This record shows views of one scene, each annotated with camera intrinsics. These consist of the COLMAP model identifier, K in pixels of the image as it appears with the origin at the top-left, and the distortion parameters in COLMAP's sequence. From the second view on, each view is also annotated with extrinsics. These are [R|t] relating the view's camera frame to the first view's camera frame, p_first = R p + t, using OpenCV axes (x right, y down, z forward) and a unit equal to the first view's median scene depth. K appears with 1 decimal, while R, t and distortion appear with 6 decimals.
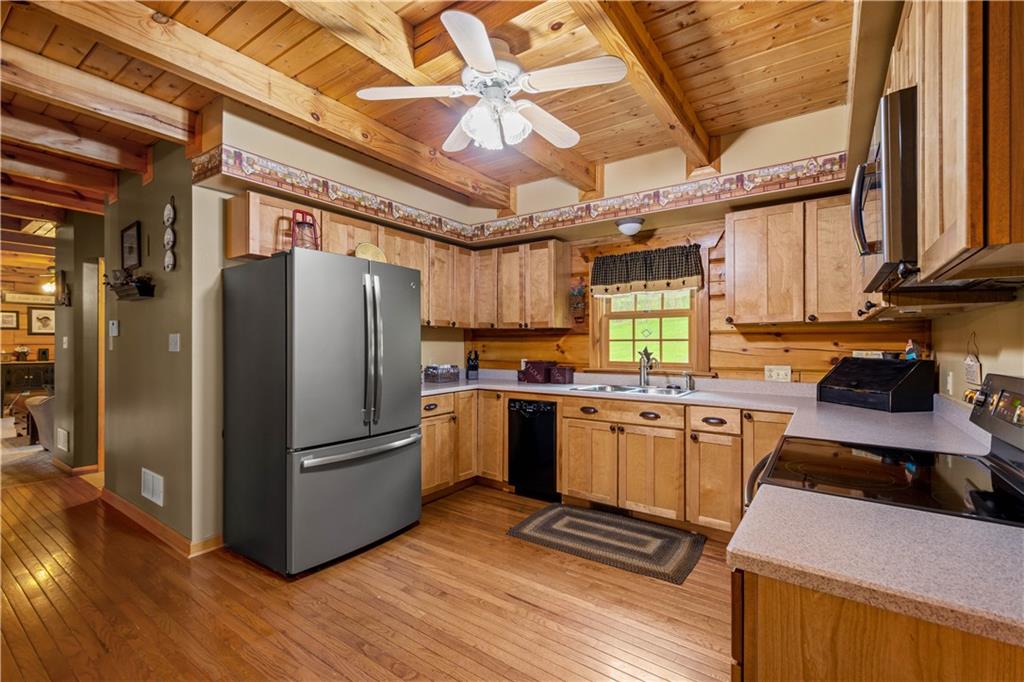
lens RADIAL K [[463.2, 0, 509.2], [0, 463.2, 343.5], [0, 0, 1]] dist [0.000706, -0.000871]
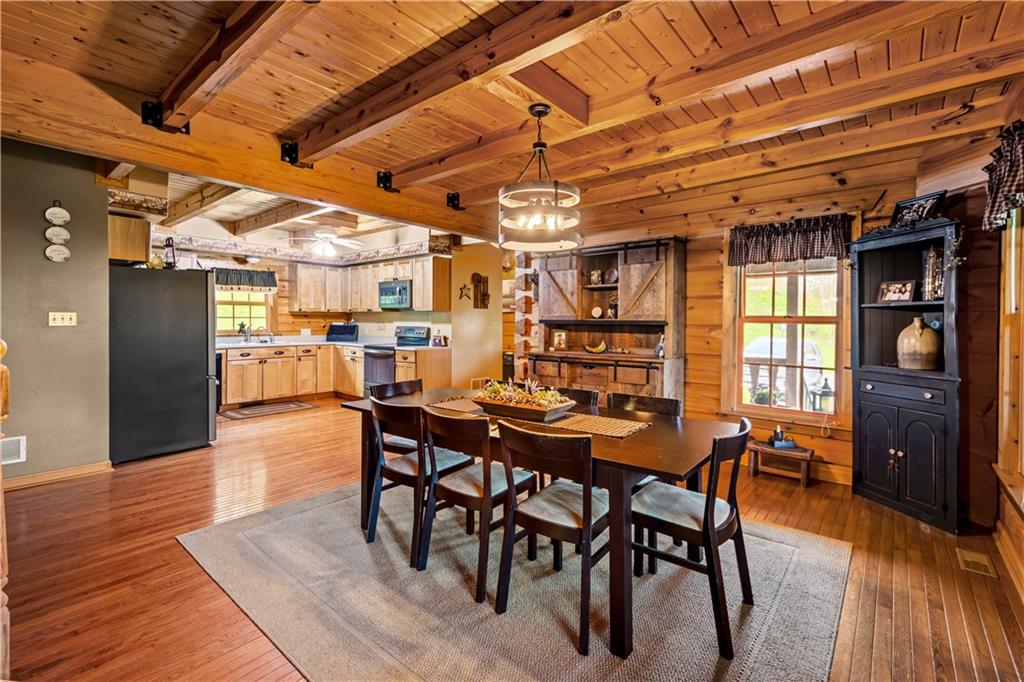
lens RADIAL K [[463.2, 0, 519.4], [0, 463.2, 319.5], [0, 0, 1]] dist [0.000706, -0.000871]
pose [[0.074757, 0.006133, 0.997183, -1.552877], [-0.005090, 0.999970, -0.005769, 0.006378], [-0.997189, -0.004644, 0.074786, -0.248496]]
